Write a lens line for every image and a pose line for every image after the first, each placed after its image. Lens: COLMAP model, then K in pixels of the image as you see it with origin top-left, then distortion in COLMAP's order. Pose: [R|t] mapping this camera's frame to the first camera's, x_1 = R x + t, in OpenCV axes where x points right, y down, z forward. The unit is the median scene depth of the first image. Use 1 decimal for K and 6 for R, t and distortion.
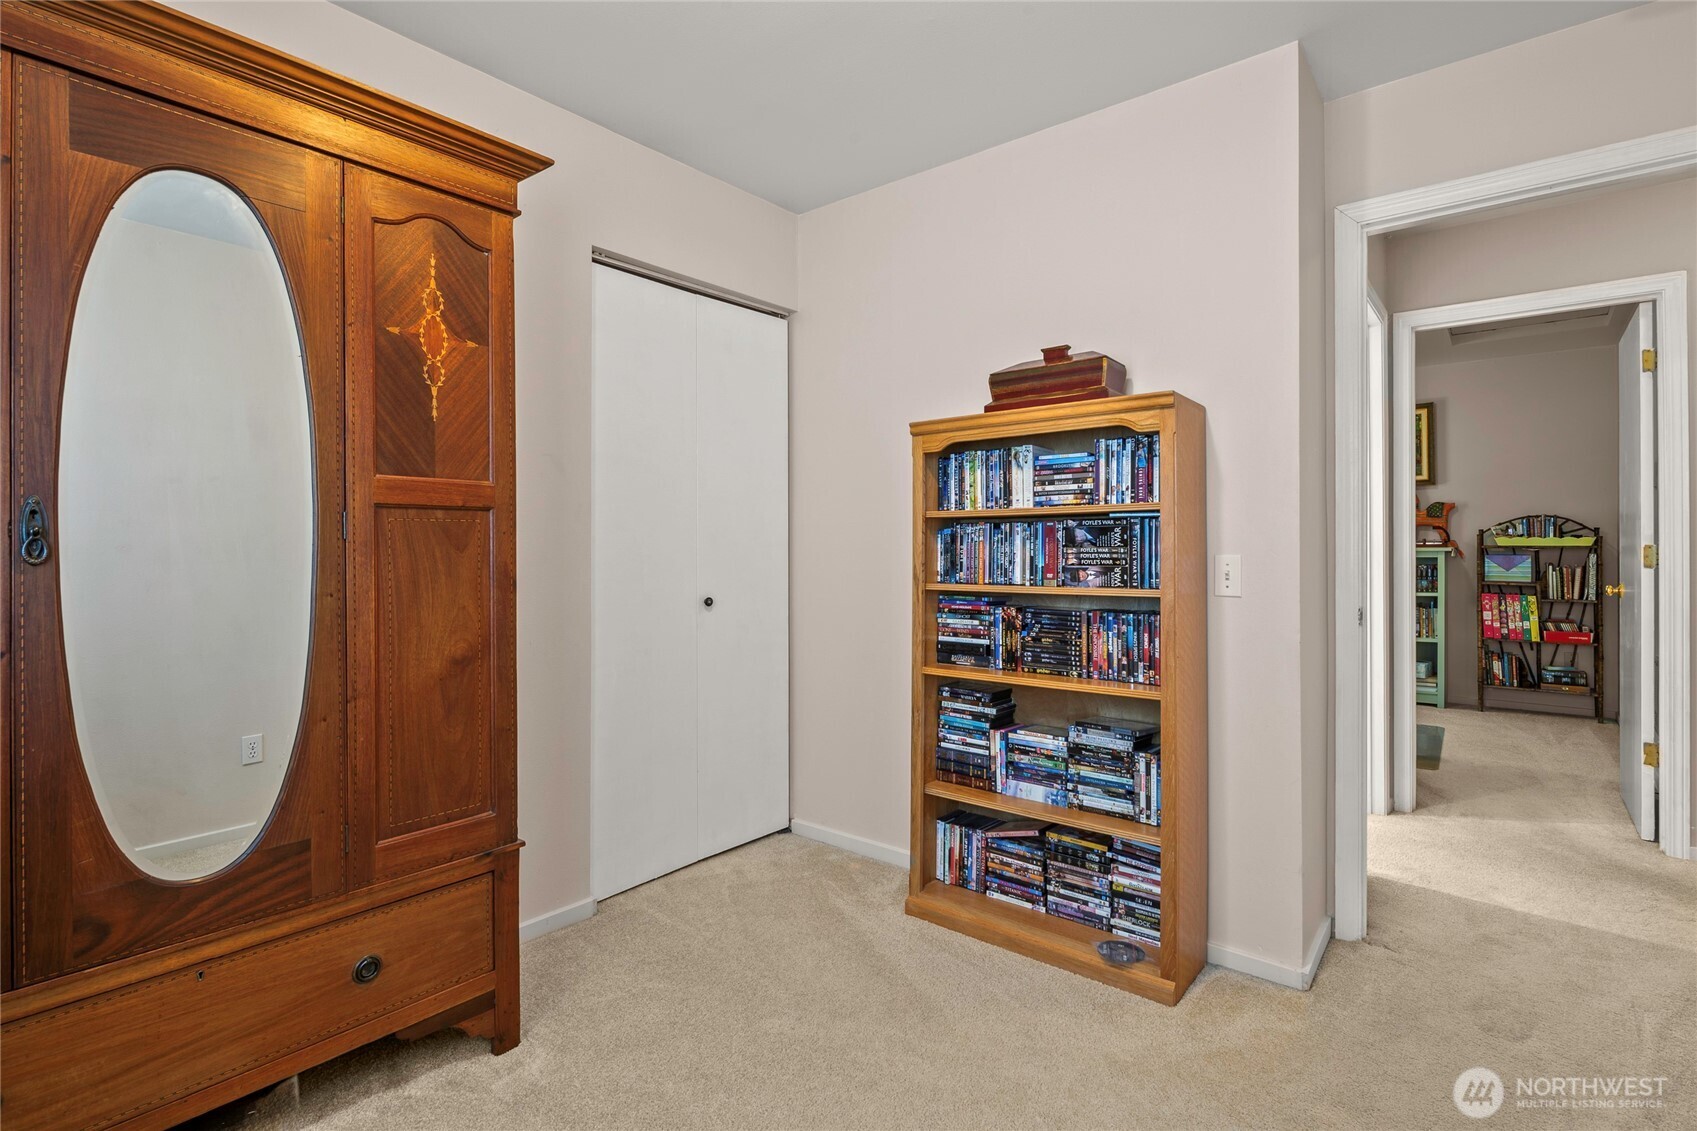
lens RADIAL K [[803.5, 0, 850.7], [0, 803.5, 551.6], [0, 0, 1]] dist [-0.002614, -0.000749]
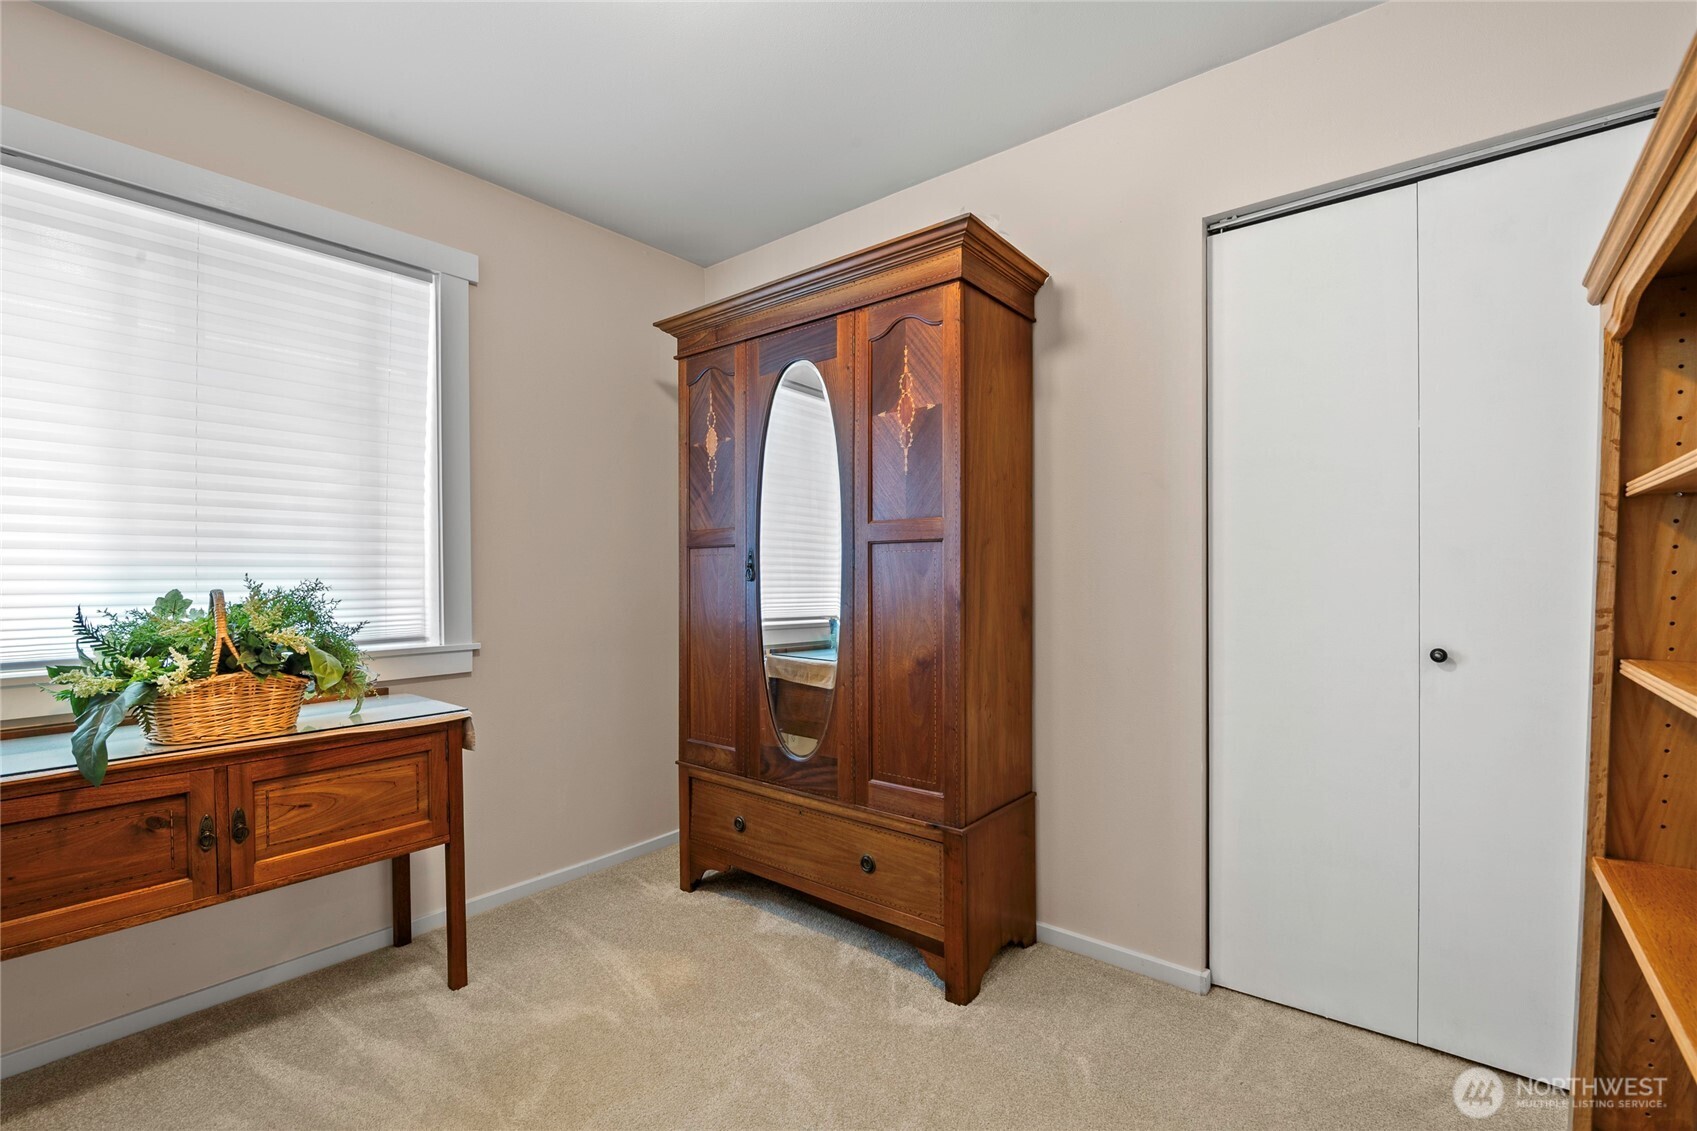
lens RADIAL K [[755.3, 0, 845.4], [0, 755.3, 575.2], [0, 0, 1]] dist [-0.001676, -0.000114]
pose [[0.019212, 0.013951, -0.999718, 0.737166], [0.000520, 0.999902, 0.013963, -0.018439], [0.999815, -0.000789, 0.019203, 0.919819]]
